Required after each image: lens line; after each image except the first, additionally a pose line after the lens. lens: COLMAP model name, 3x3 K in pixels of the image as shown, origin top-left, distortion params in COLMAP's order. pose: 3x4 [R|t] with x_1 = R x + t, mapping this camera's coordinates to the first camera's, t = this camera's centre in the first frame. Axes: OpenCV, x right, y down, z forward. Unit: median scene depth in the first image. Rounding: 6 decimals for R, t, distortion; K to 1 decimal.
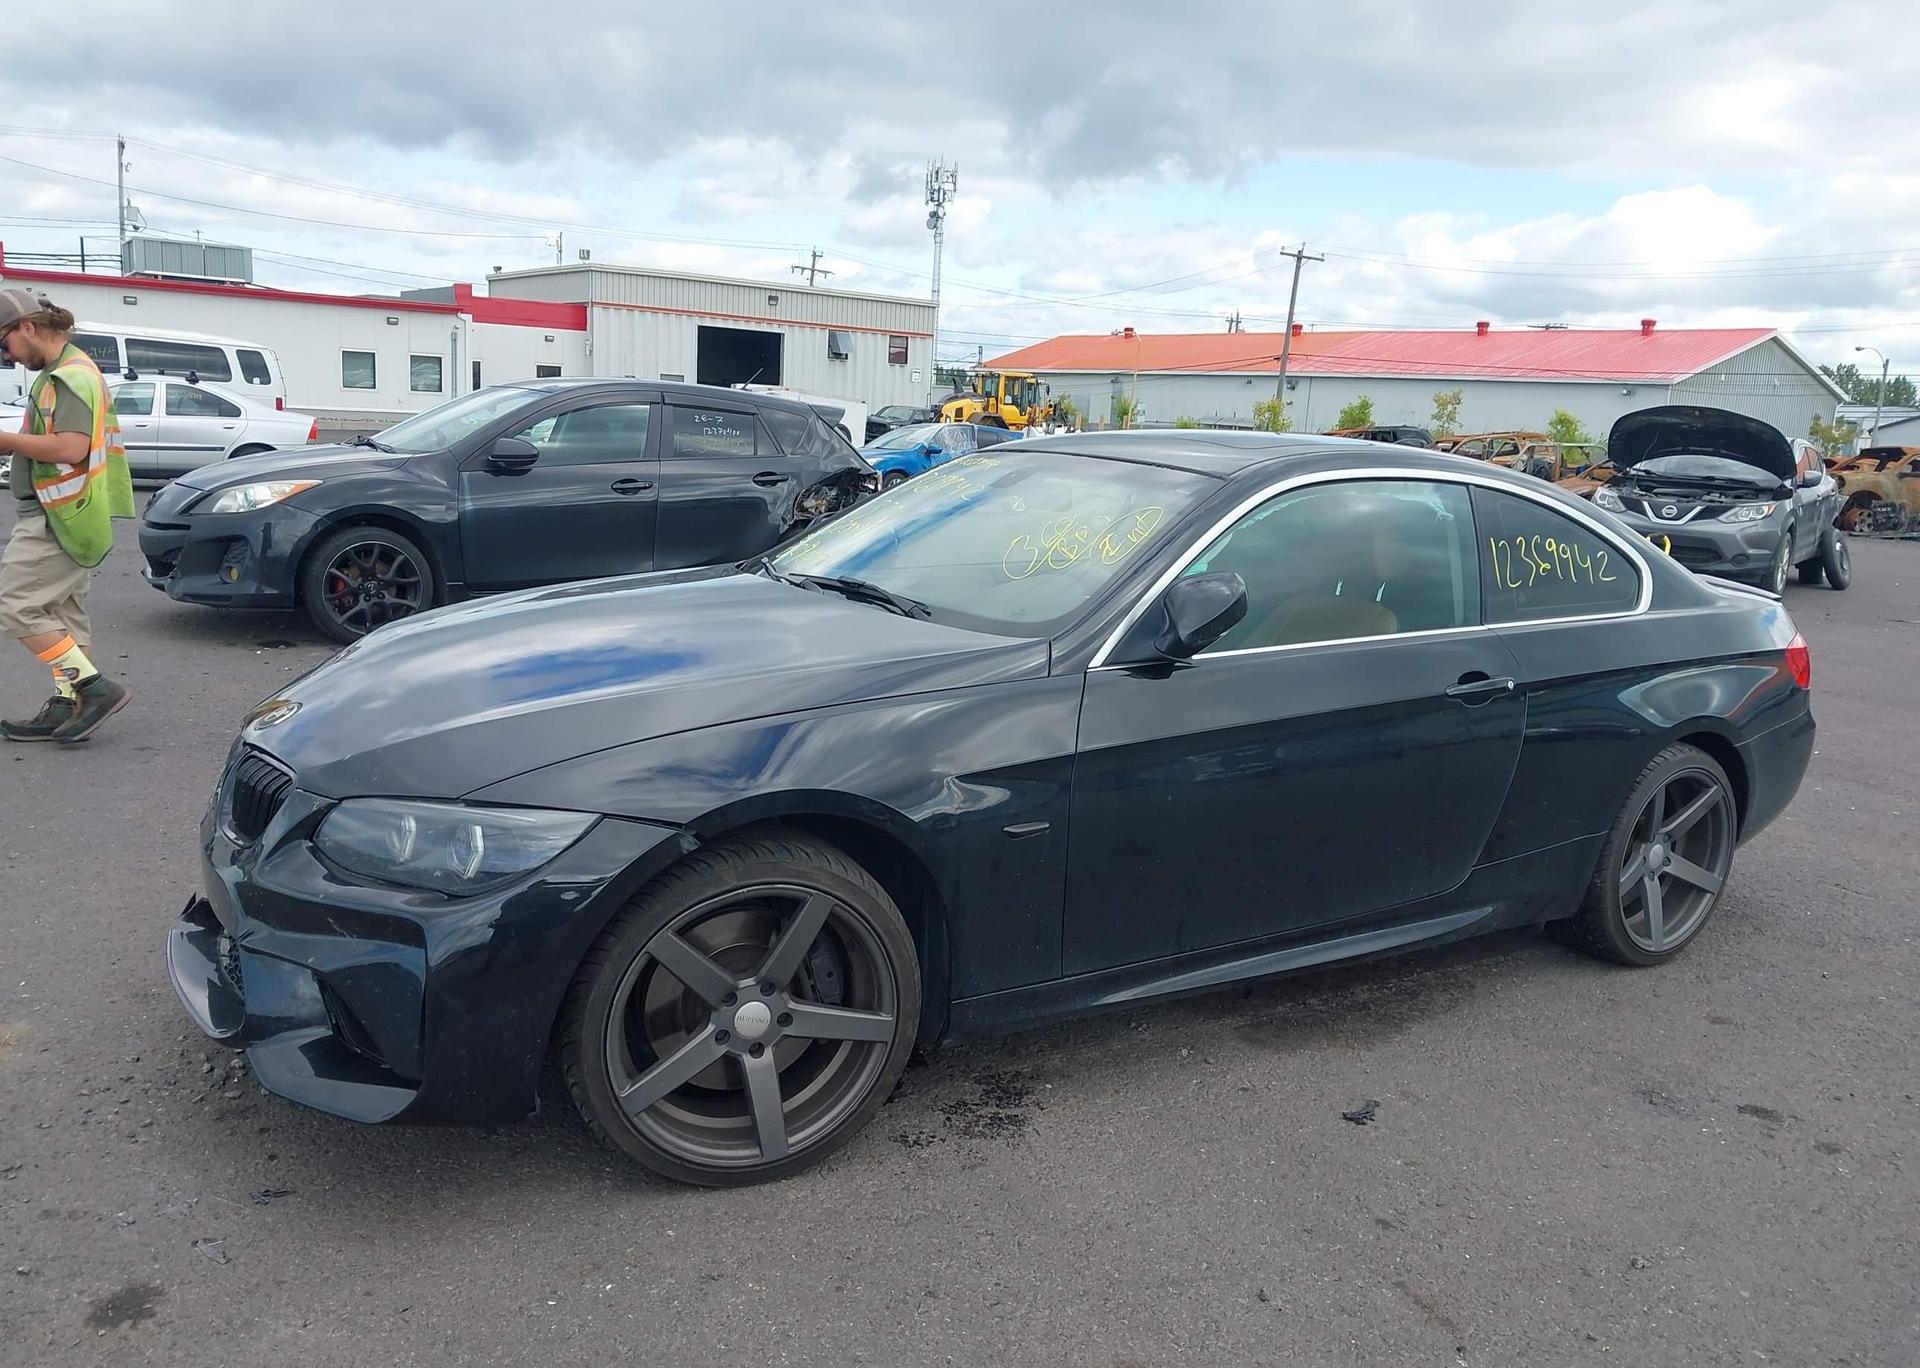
lens RADIAL K [[1540.3, 0, 958.5], [0, 1540.3, 704.9], [0, 0, 1]] dist [0.044168, -0.074596]
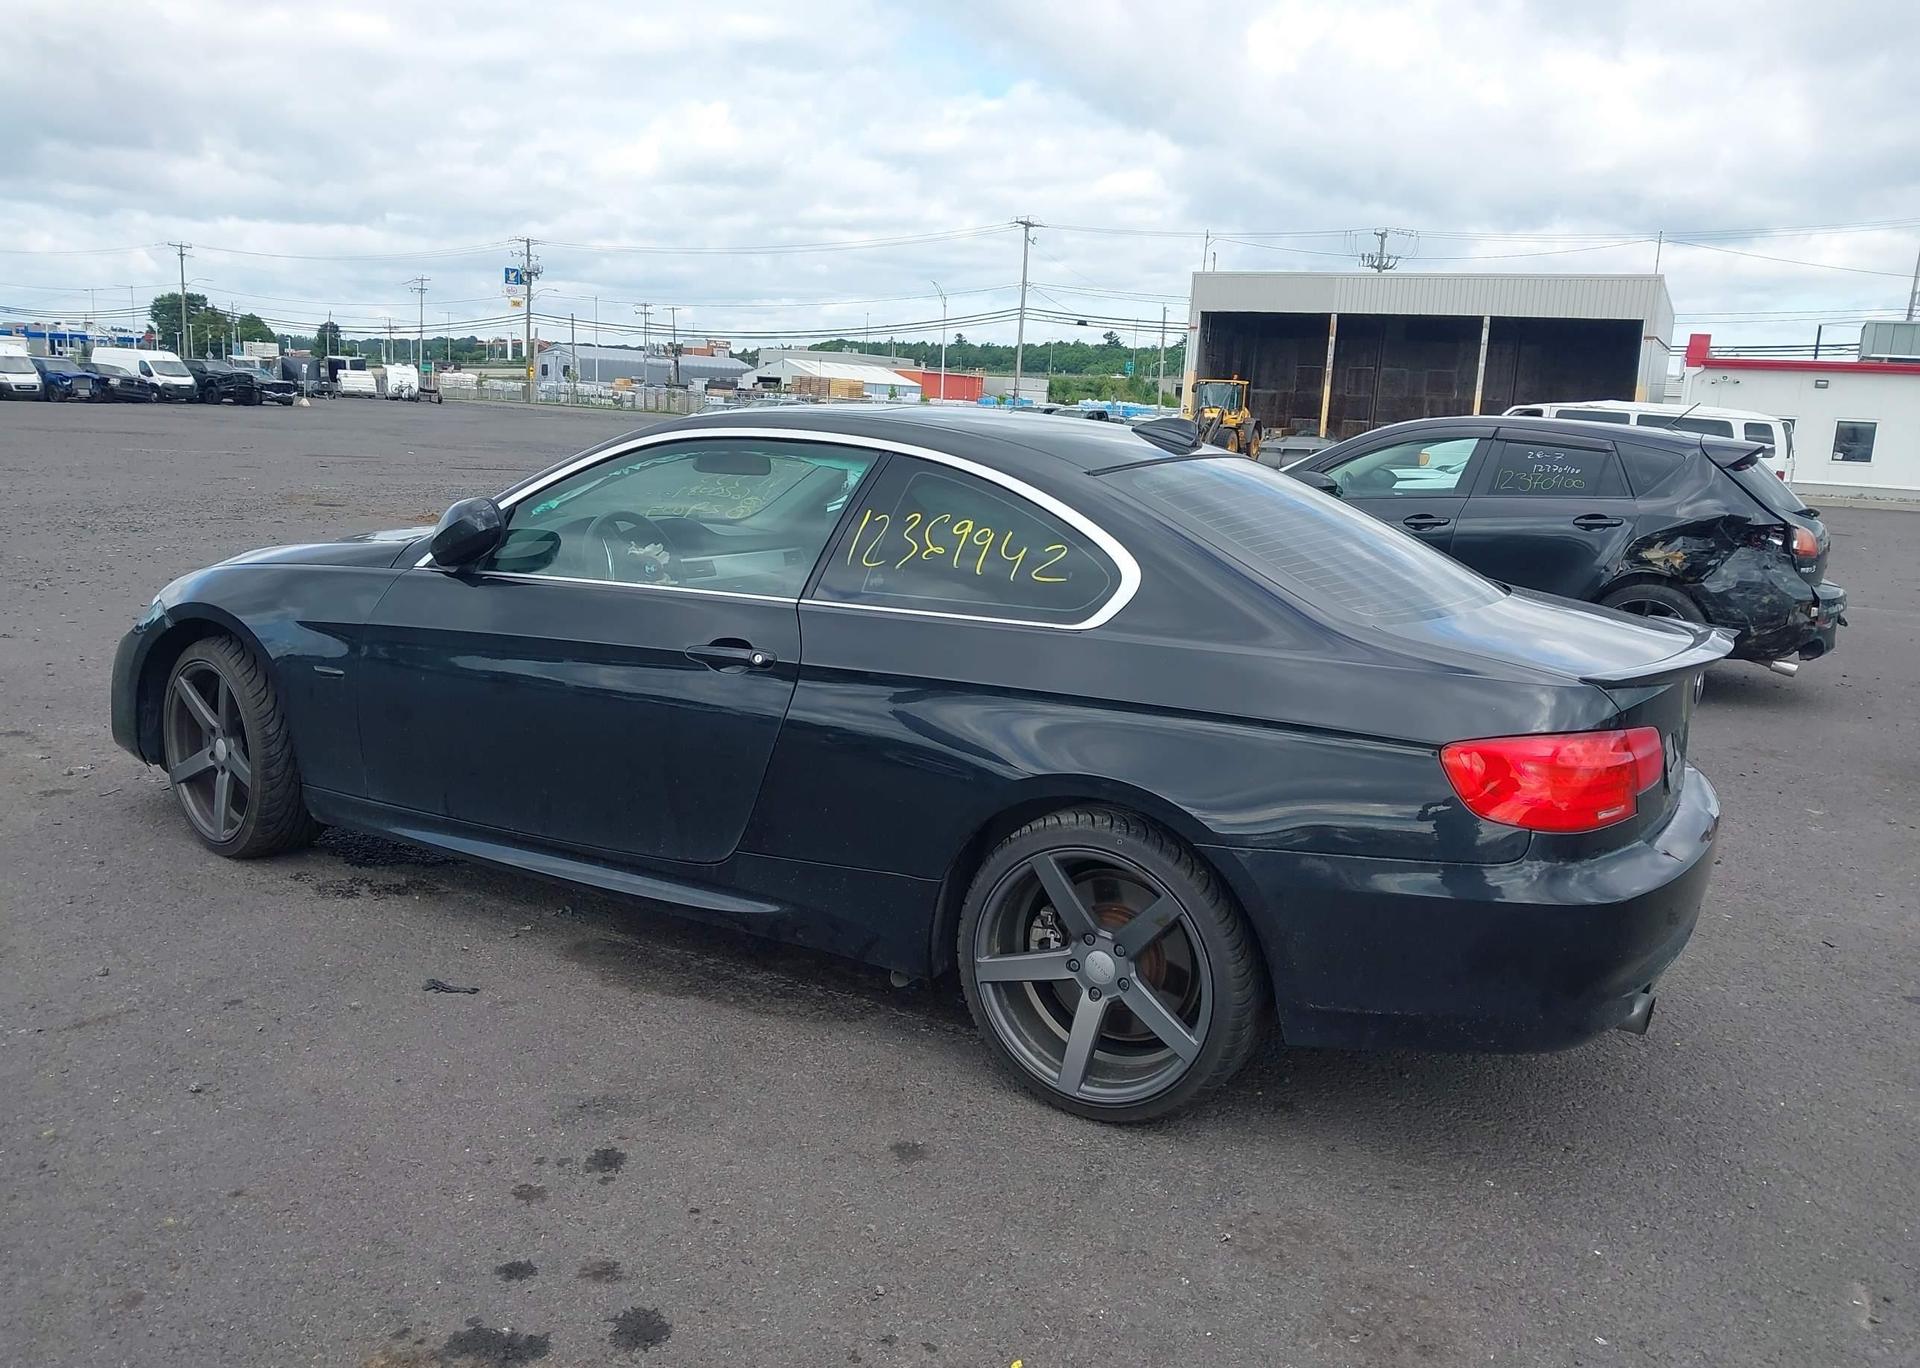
lens RADIAL K [[1568.1, 0, 981.0], [0, 1568.1, 709.2], [0, 0, 1]] dist [0.038388, -0.054640]
pose [[0.424818, 0.131896, -0.895619, 0.547668], [-0.188750, 0.980491, 0.054865, -0.026512], [0.885383, 0.145740, 0.441426, 0.313746]]
